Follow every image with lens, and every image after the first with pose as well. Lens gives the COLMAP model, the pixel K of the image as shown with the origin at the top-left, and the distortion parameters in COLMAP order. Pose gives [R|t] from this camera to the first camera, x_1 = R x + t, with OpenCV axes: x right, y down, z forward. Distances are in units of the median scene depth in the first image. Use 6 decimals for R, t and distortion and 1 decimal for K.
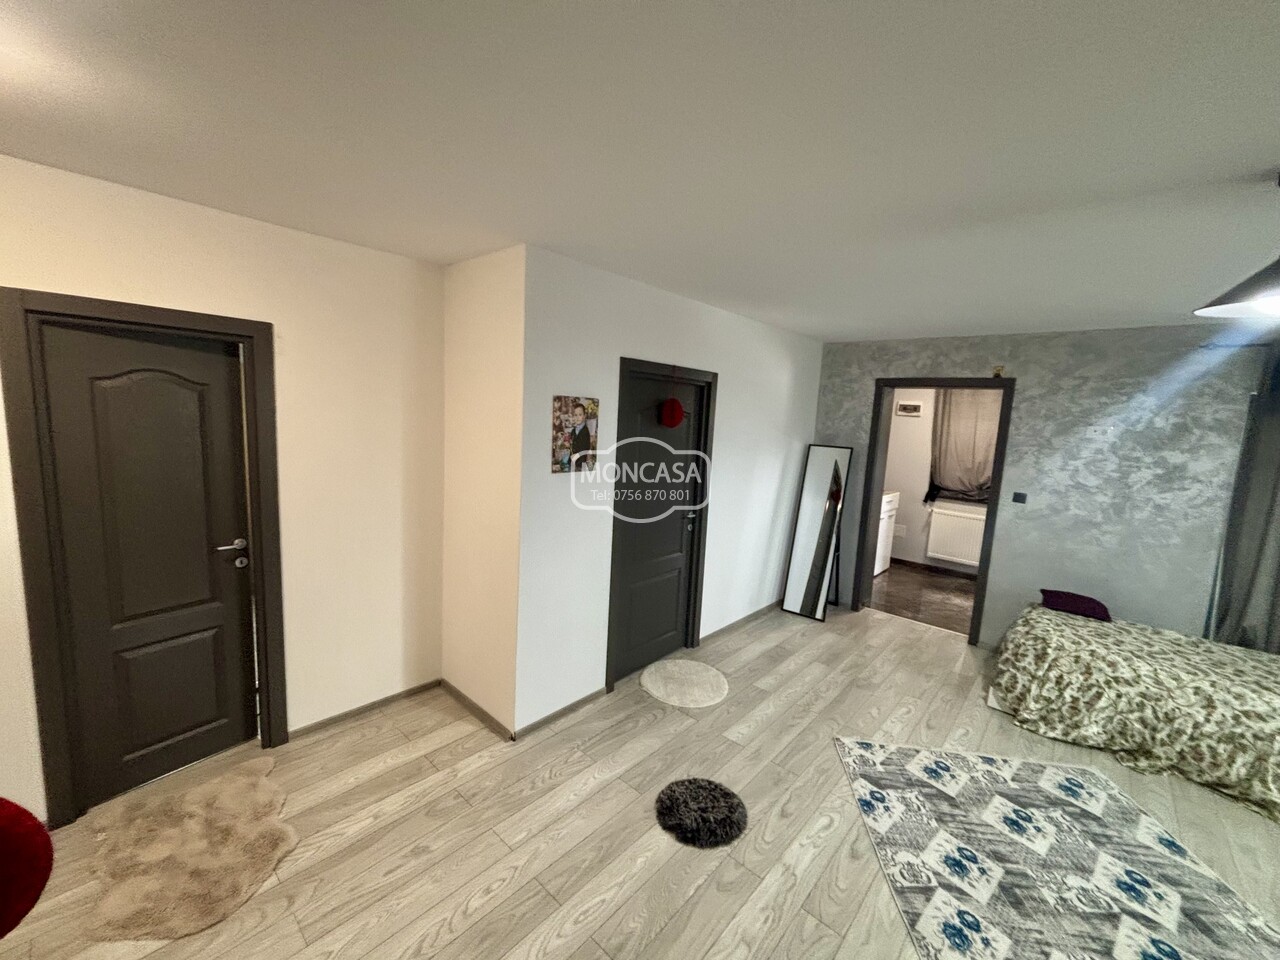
lens RADIAL K [[512.5, 0, 636.5], [0, 512.5, 478.3], [0, 0, 1]] dist [-0.004717, 0.001203]
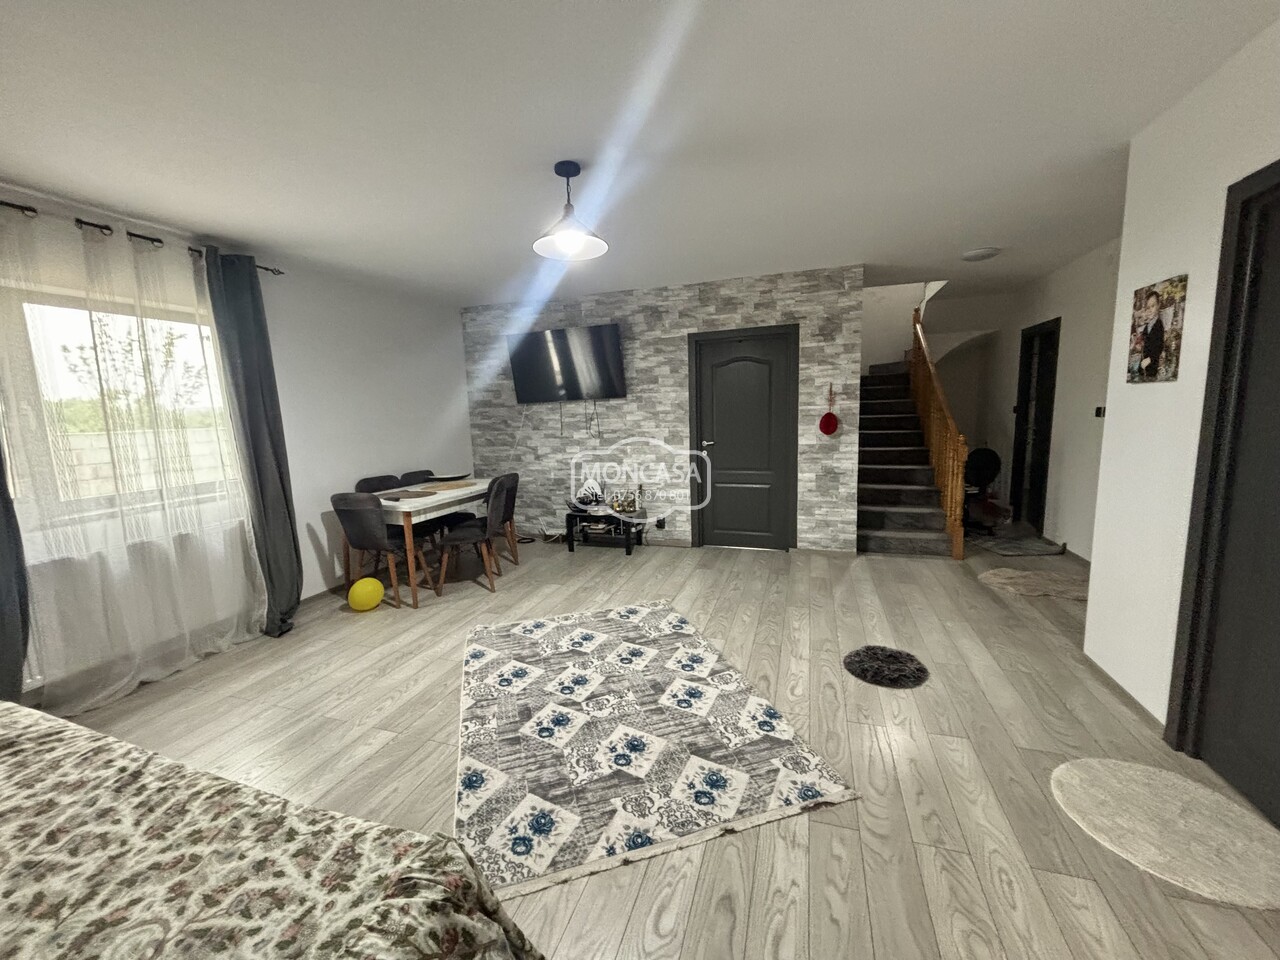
lens RADIAL K [[512.5, 0, 639.0], [0, 512.5, 477.4], [0, 0, 1]] dist [-0.004717, 0.001203]
pose [[-0.914248, 0.033628, -0.403758, 0.929863], [-0.065627, 0.971098, 0.229483, 0.001035], [0.399805, 0.236302, -0.885617, 1.453342]]
